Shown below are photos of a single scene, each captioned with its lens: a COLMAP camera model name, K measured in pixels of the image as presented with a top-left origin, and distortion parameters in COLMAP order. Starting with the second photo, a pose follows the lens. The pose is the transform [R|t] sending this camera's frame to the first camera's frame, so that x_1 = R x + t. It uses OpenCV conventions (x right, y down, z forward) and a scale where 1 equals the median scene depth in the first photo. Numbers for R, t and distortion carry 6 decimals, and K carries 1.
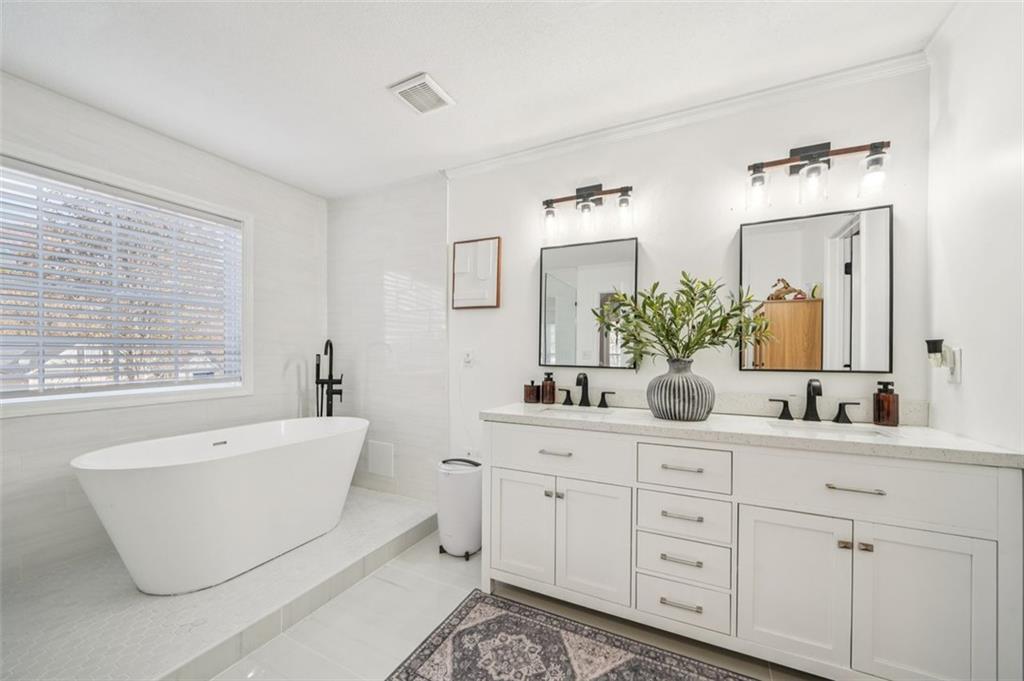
lens RADIAL K [[390.3, 0, 513.6], [0, 390.3, 356.8], [0, 0, 1]] dist [0.001755, -0.000024]
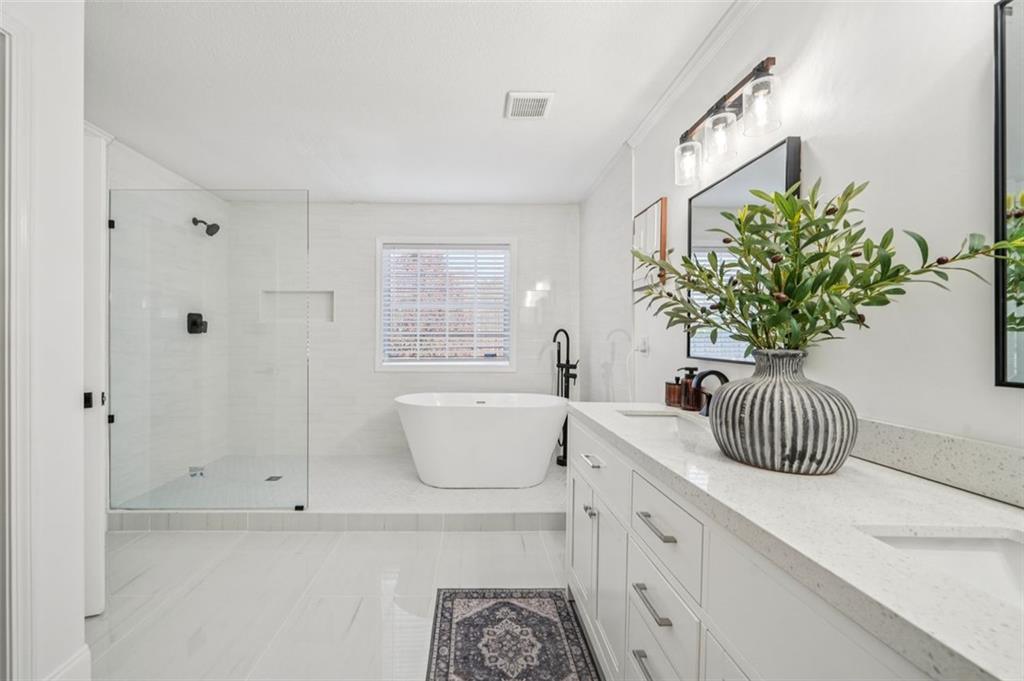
lens RADIAL K [[429.8, 0, 510.3], [0, 429.8, 339.5], [0, 0, 1]] dist [-0.000744, -0.000031]
pose [[0.442702, -0.002313, -0.896666, 0.850910], [-0.013454, 0.999867, -0.009222, 0.000329], [0.896568, 0.016147, 0.442612, 0.444461]]
